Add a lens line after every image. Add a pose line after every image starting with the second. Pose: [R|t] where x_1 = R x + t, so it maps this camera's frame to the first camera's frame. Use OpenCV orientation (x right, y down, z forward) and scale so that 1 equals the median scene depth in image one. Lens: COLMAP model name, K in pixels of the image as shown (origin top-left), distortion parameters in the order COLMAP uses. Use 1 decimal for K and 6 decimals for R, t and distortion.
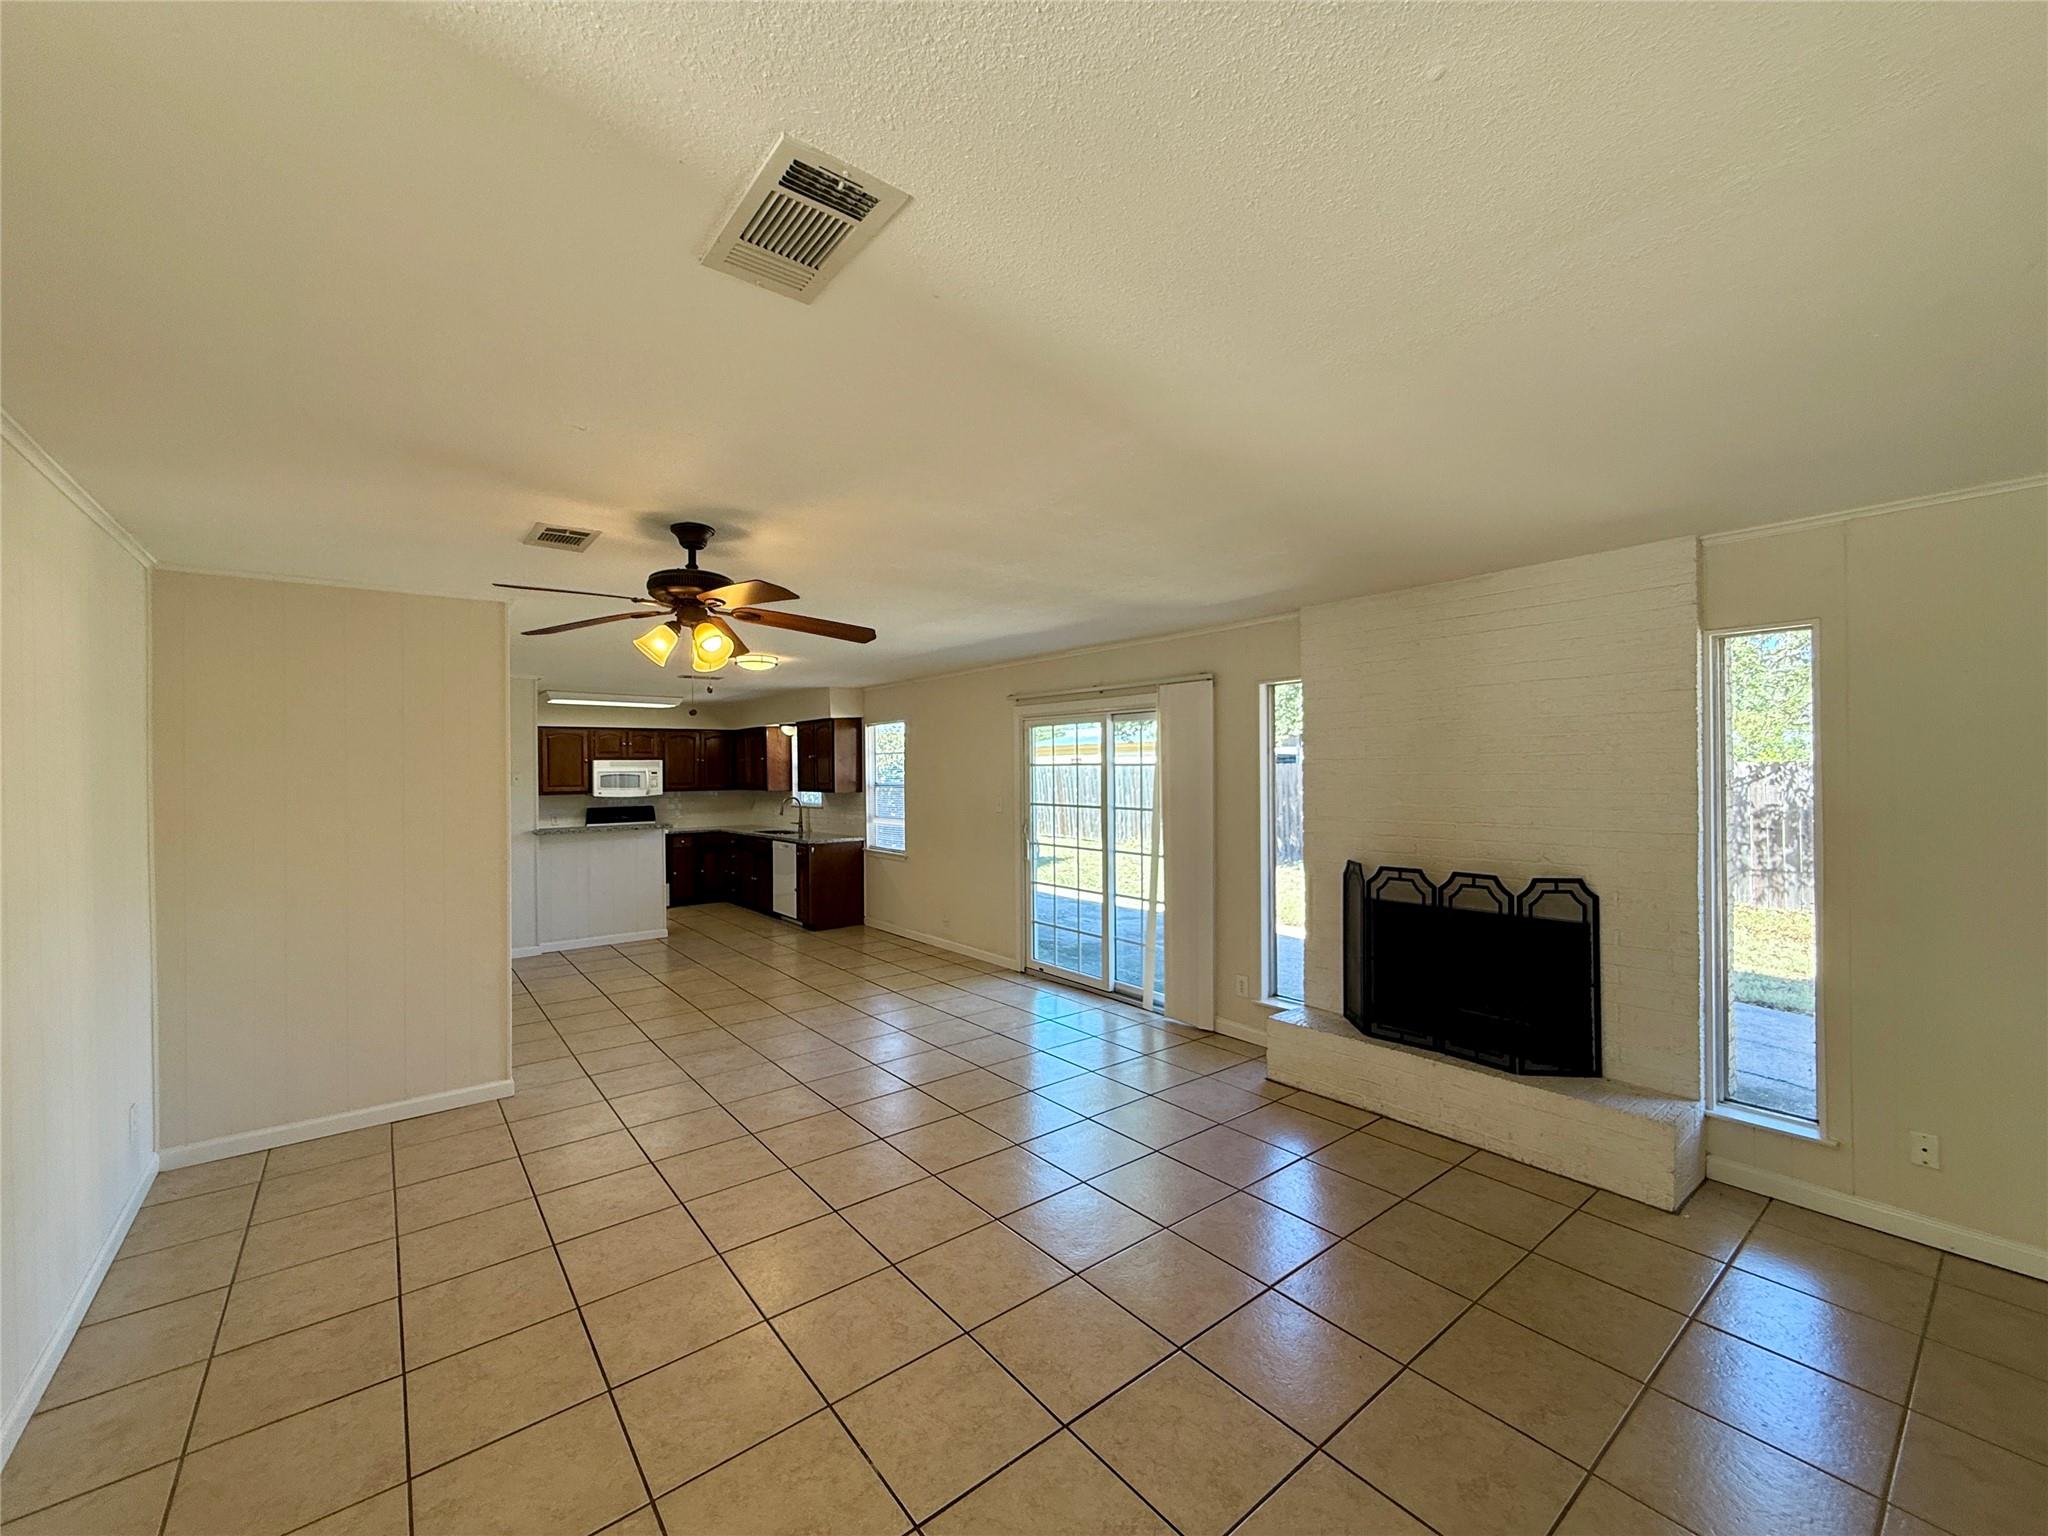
lens RADIAL K [[817.2, 0, 1016.0], [0, 817.2, 767.7], [0, 0, 1]] dist [-0.000274, -0.000055]
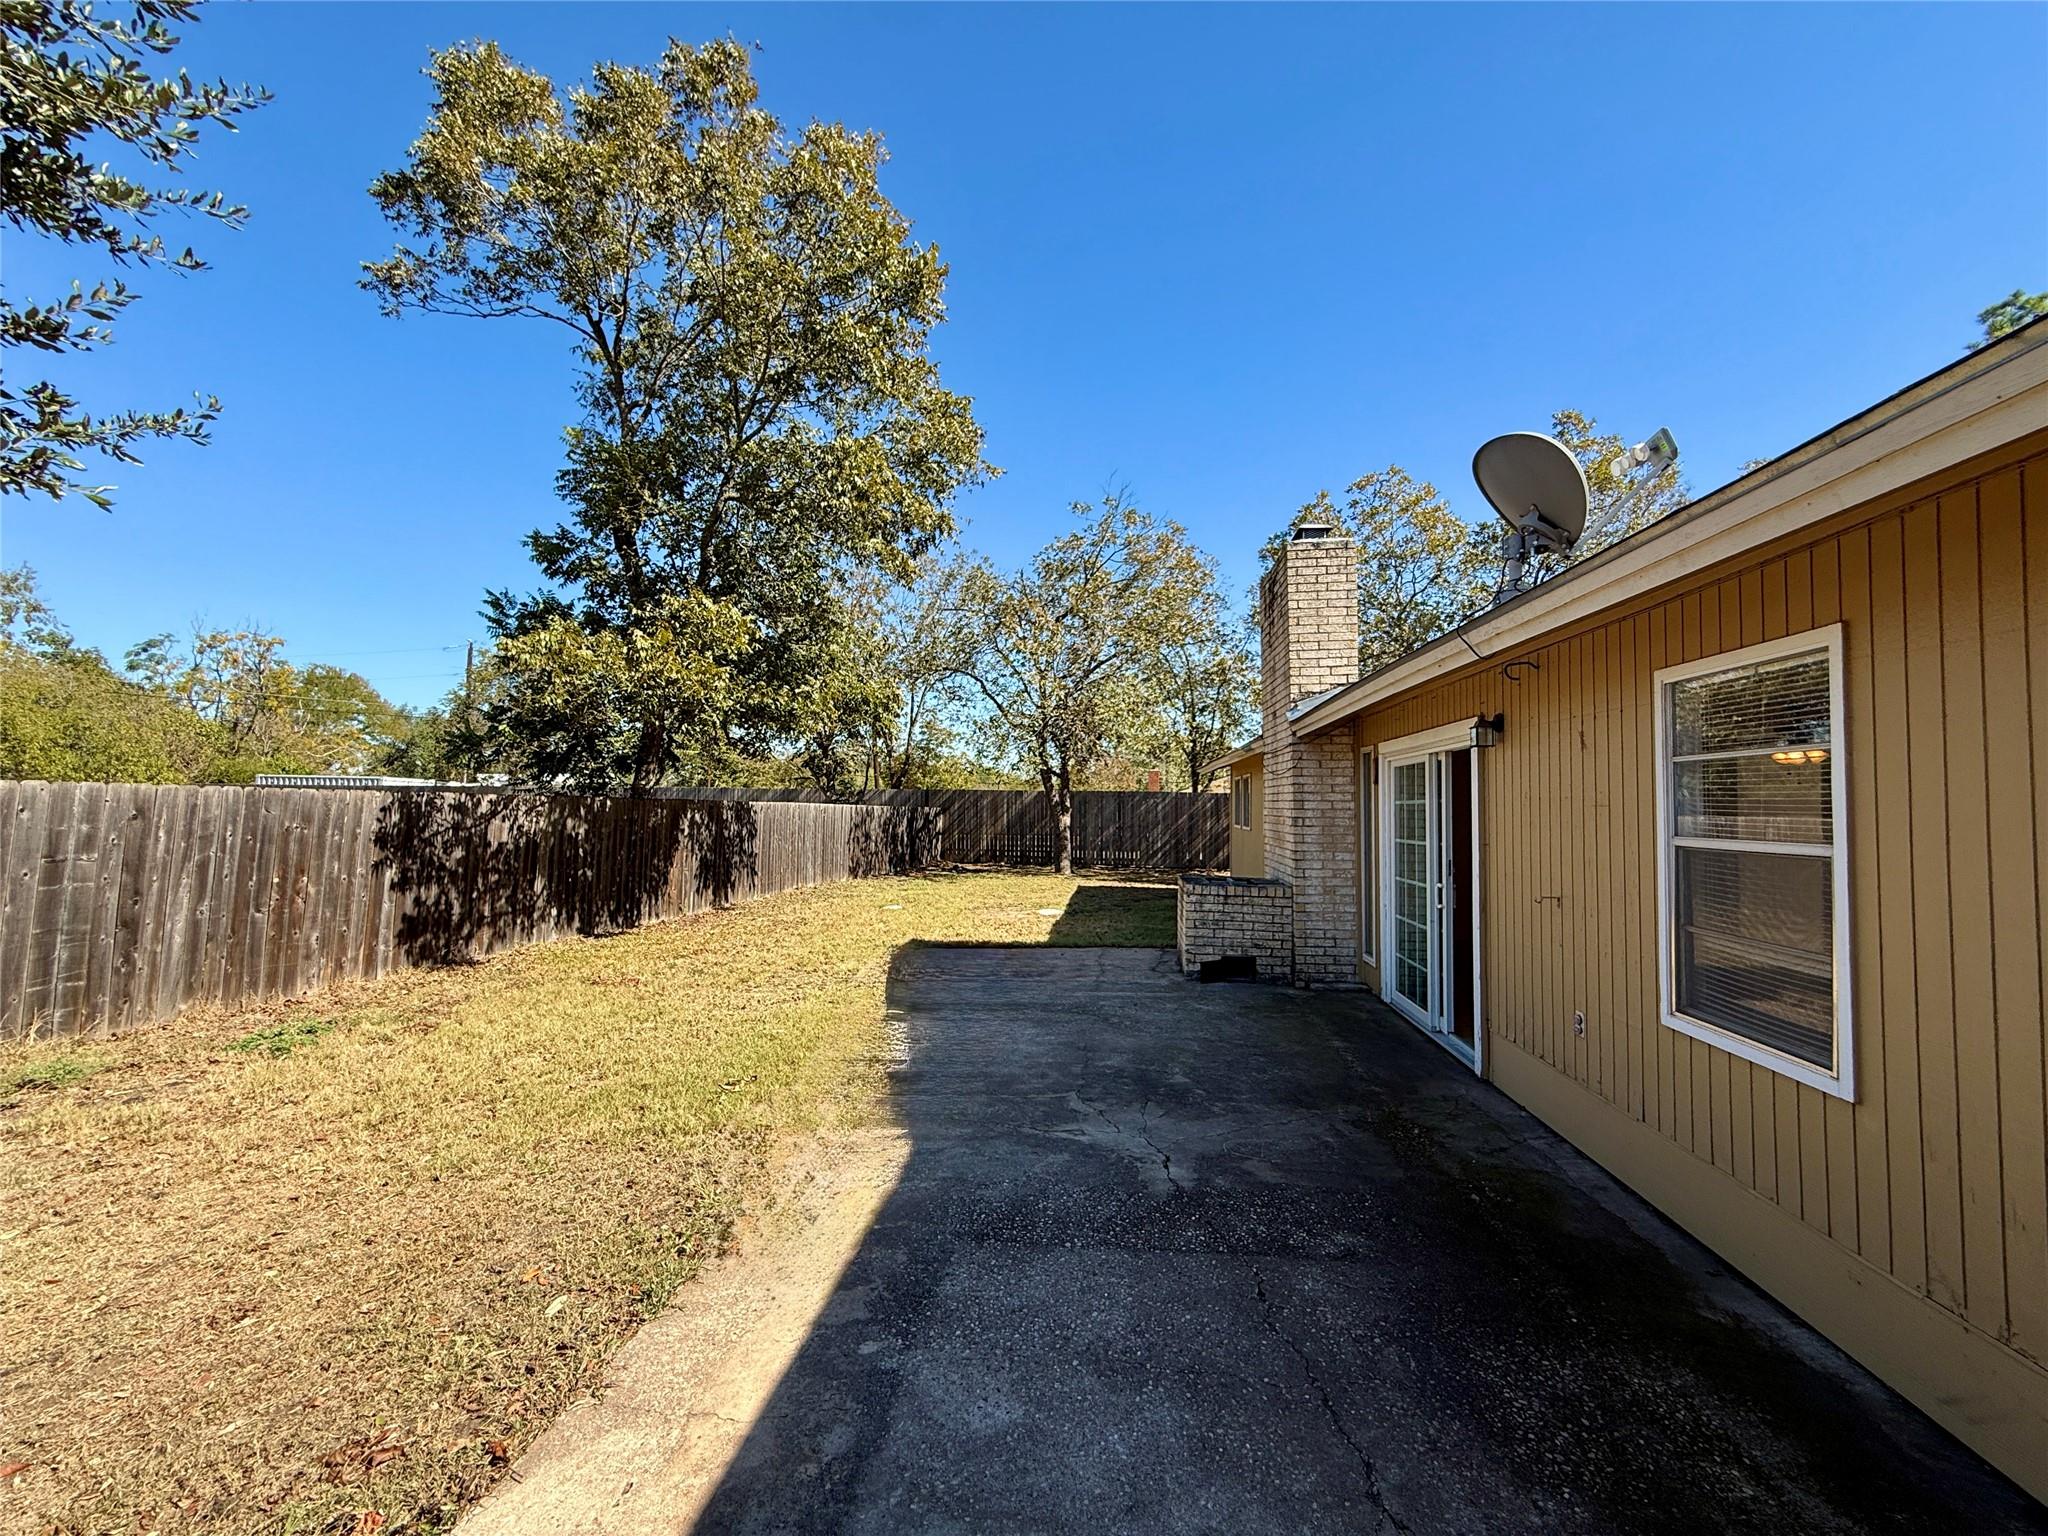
lens RADIAL K [[817.2, 0, 1012.8], [0, 817.2, 776.1], [0, 0, 1]] dist [-0.000274, -0.000055]
pose [[-0.697226, 0.031316, 0.716167, -0.218636], [-0.001769, 0.998967, -0.045404, 0.015397], [-0.716849, -0.032924, -0.696450, 1.880314]]
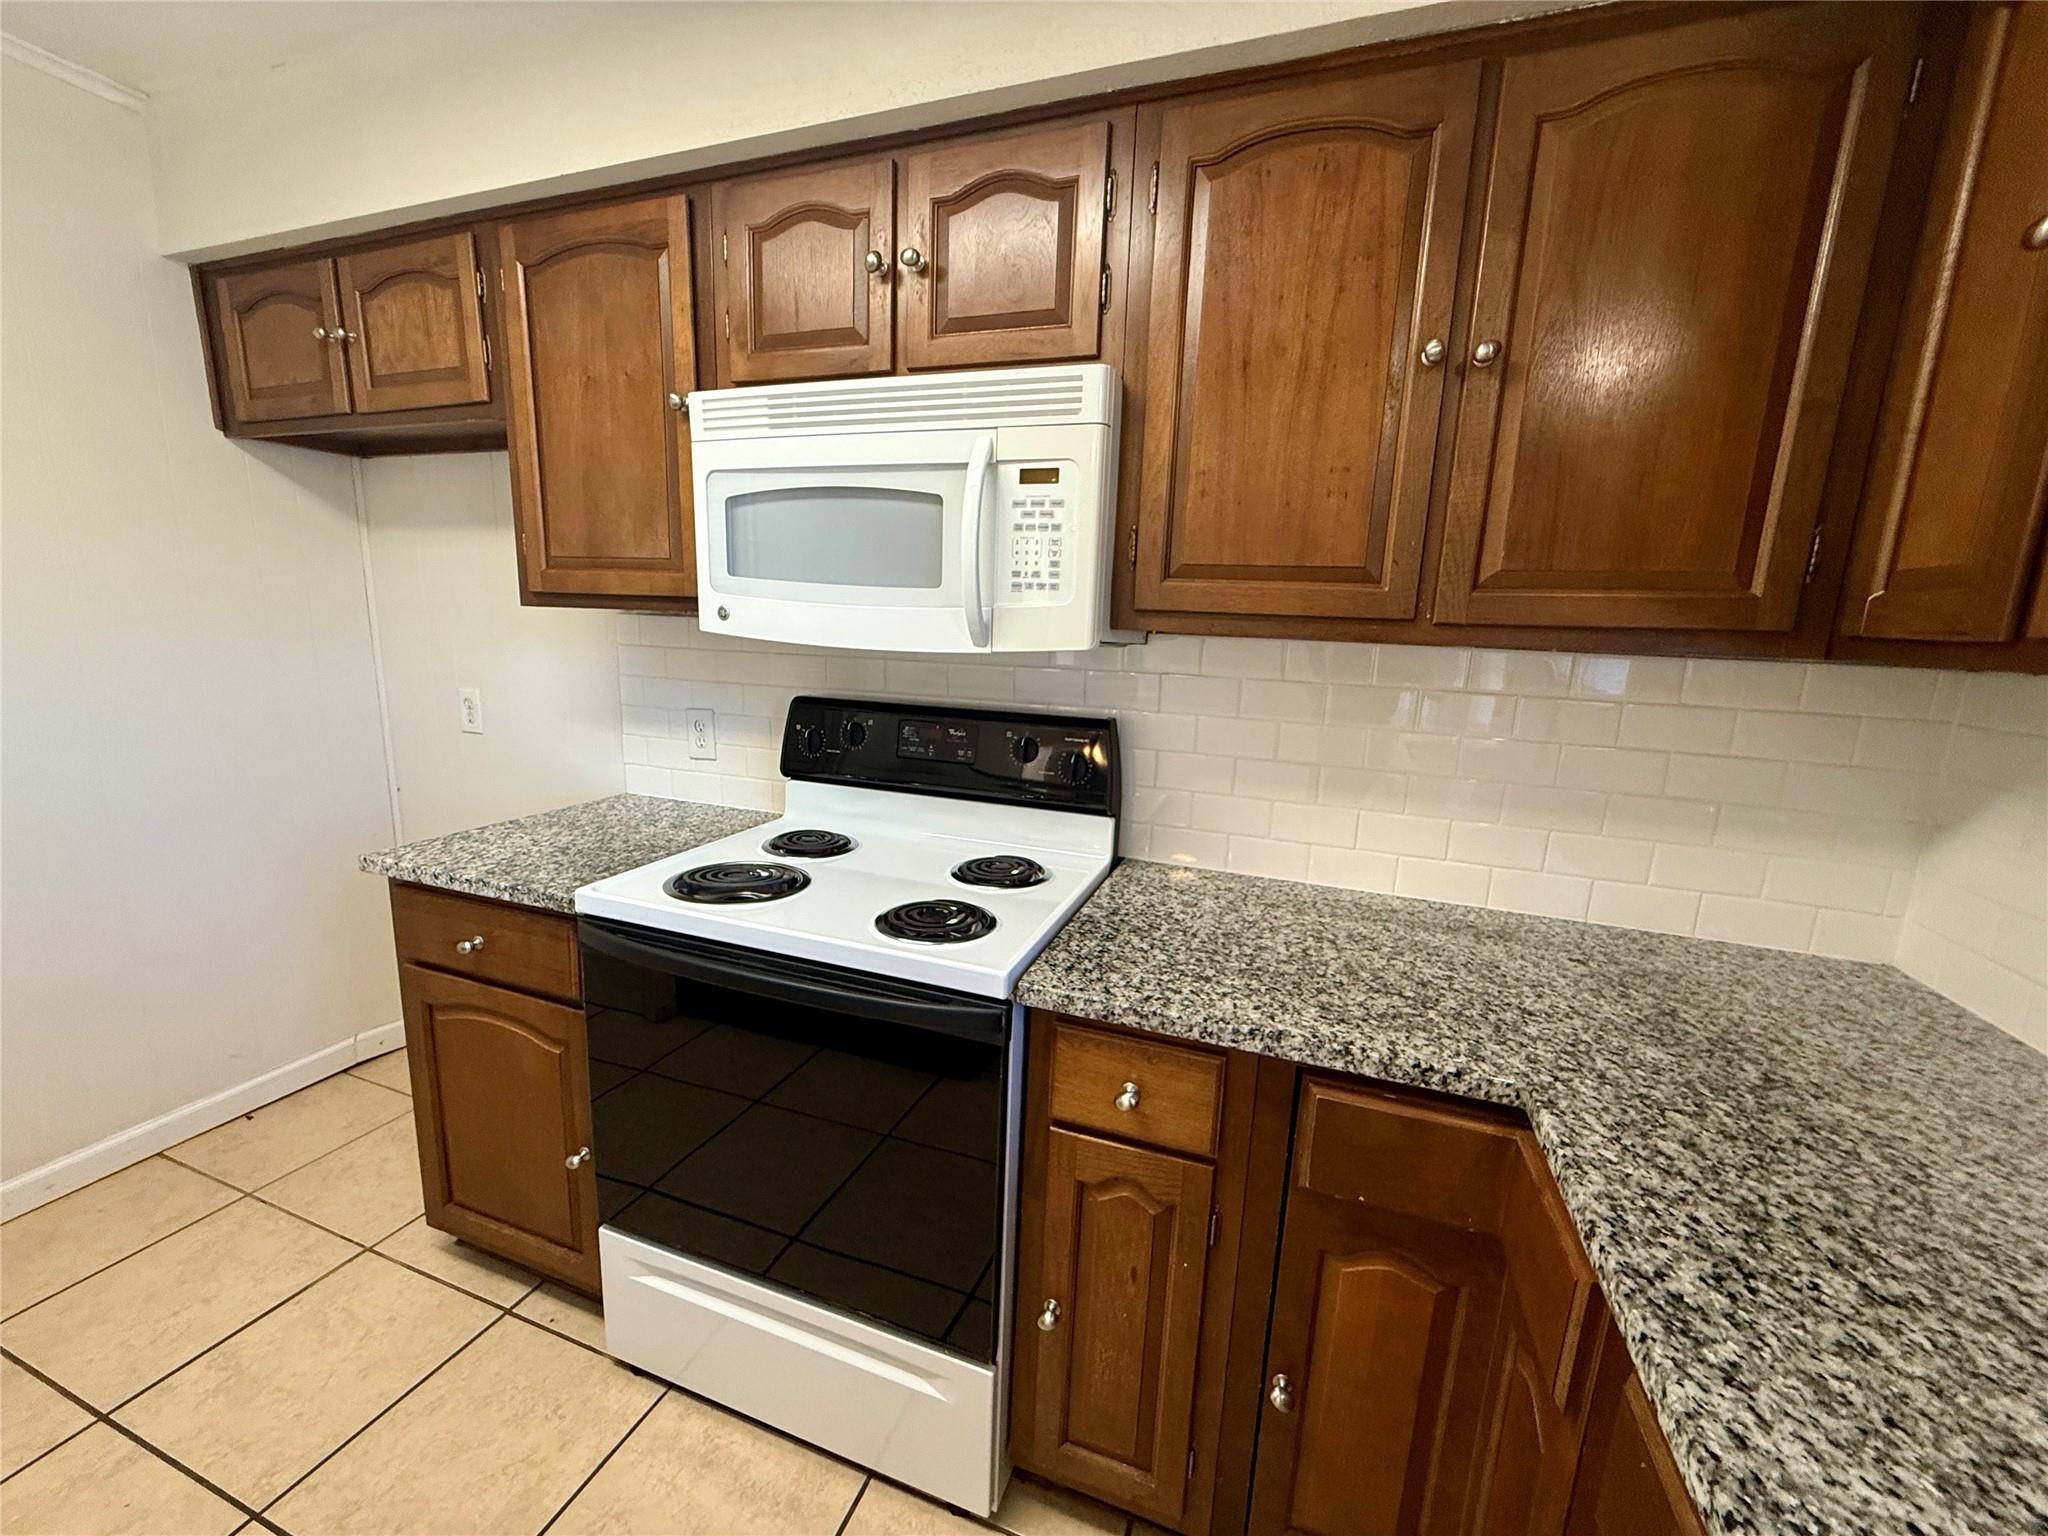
lens RADIAL K [[817.2, 0, 1018.6], [0, 817.2, 766.3], [0, 0, 1]] dist [-0.000274, -0.000055]
pose [[0.522351, 0.187179, -0.831933, -0.507245], [-0.040548, 0.979960, 0.195025, 0.040593], [0.851766, -0.068138, 0.519473, 1.427078]]
